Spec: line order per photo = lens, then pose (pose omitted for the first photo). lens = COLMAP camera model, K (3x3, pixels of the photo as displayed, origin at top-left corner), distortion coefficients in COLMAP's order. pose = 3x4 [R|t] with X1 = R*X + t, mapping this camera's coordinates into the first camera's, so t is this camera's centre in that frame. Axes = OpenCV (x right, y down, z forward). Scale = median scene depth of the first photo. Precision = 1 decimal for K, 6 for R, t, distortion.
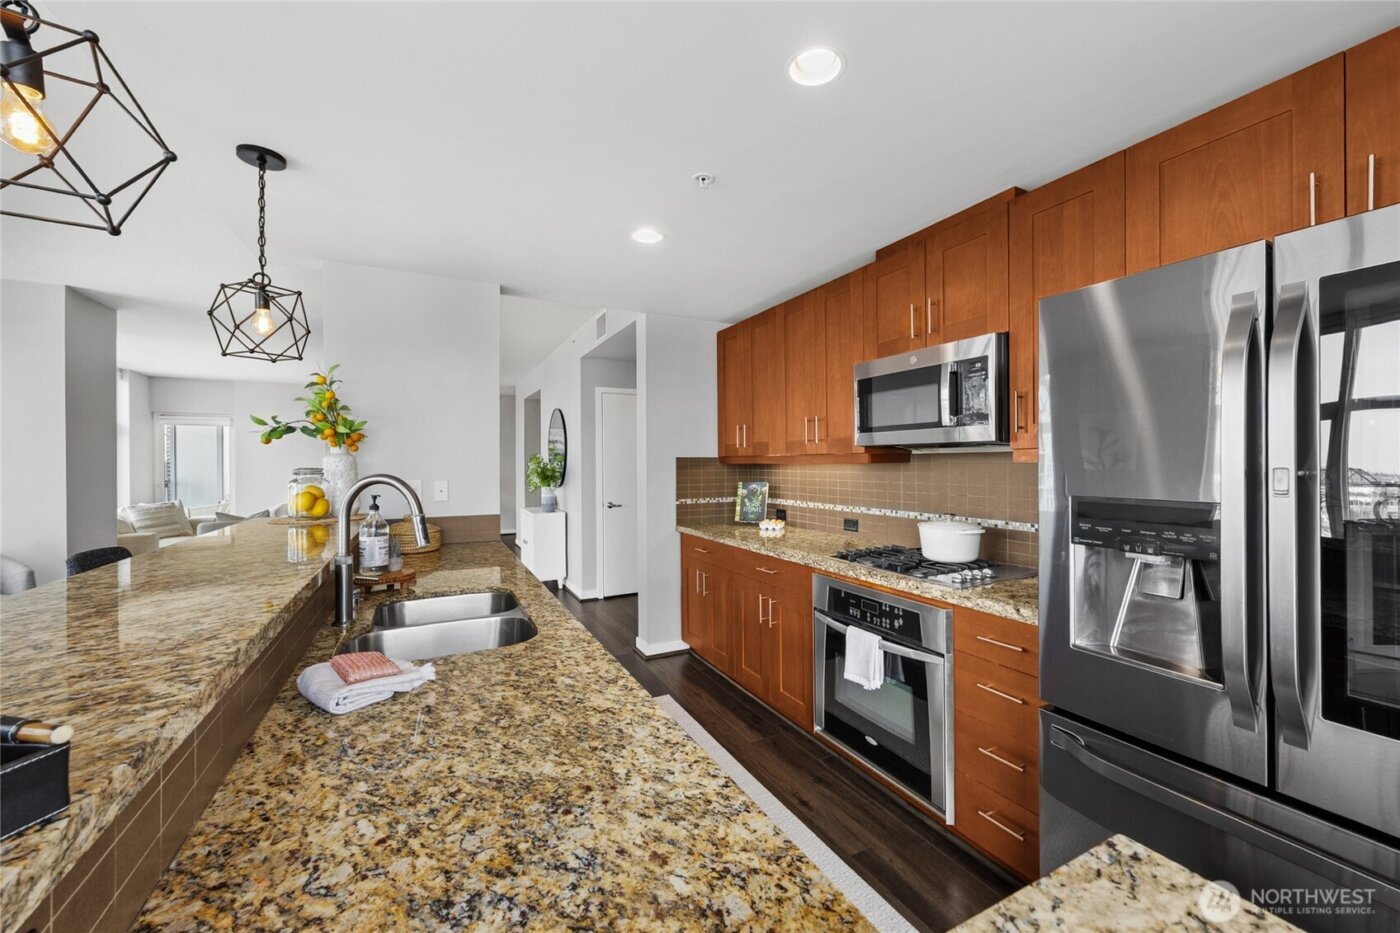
lens RADIAL K [[556.4, 0, 710.8], [0, 556.4, 461.9], [0, 0, 1]] dist [-0.001042, -0.000092]
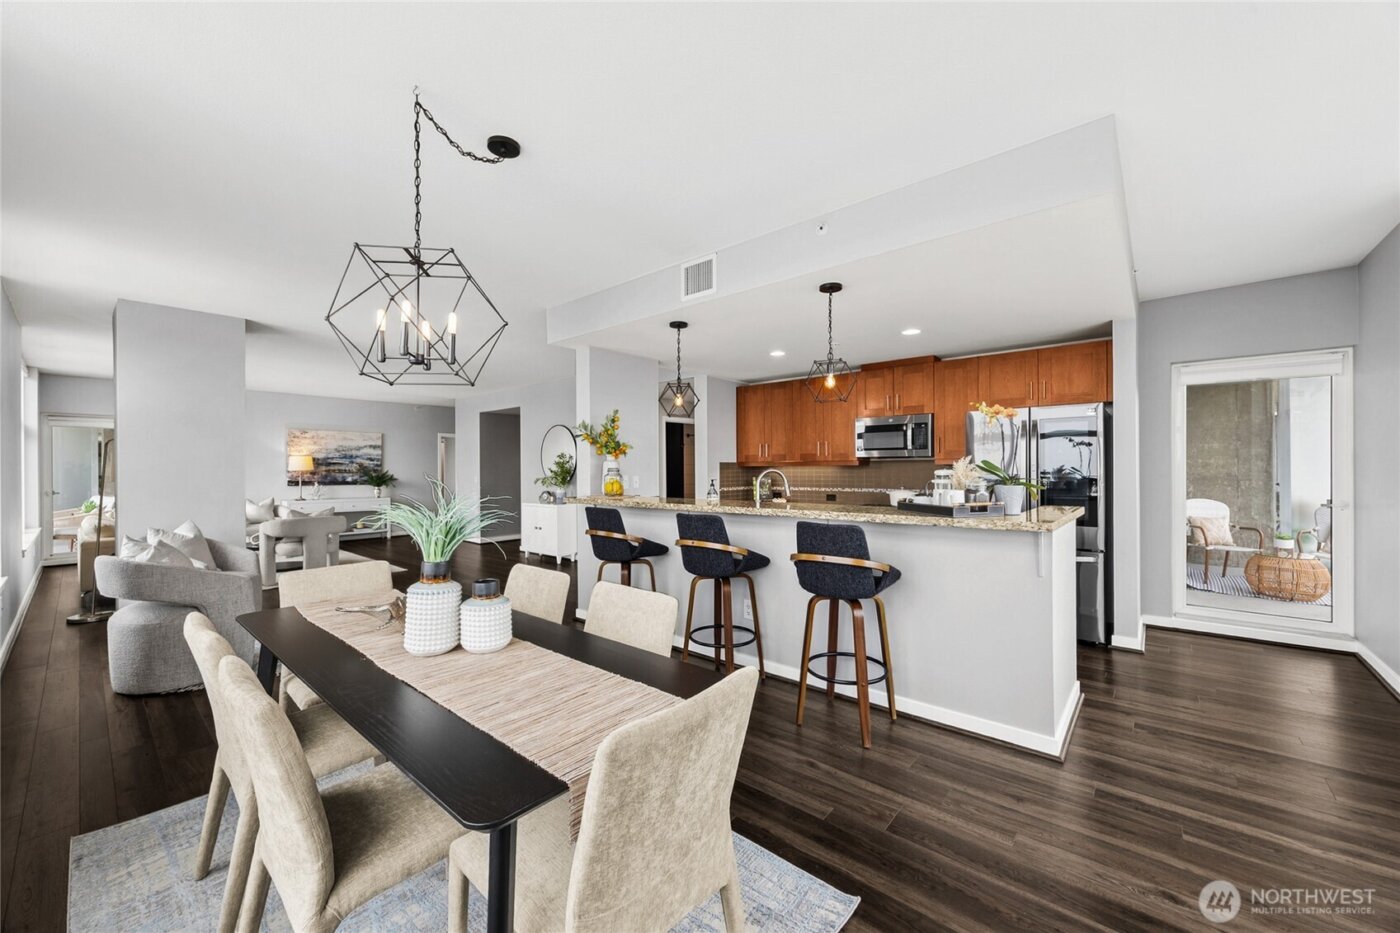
lens RADIAL K [[542.5, 0, 691.1], [0, 542.5, 469.0], [0, 0, 1]] dist [-0.012500, -0.000194]
pose [[0.934287, 0.002262, 0.356515, -0.864057], [-0.000758, 0.999990, -0.004358, 0.021875], [-0.356521, 0.003802, 0.934280, -0.574413]]
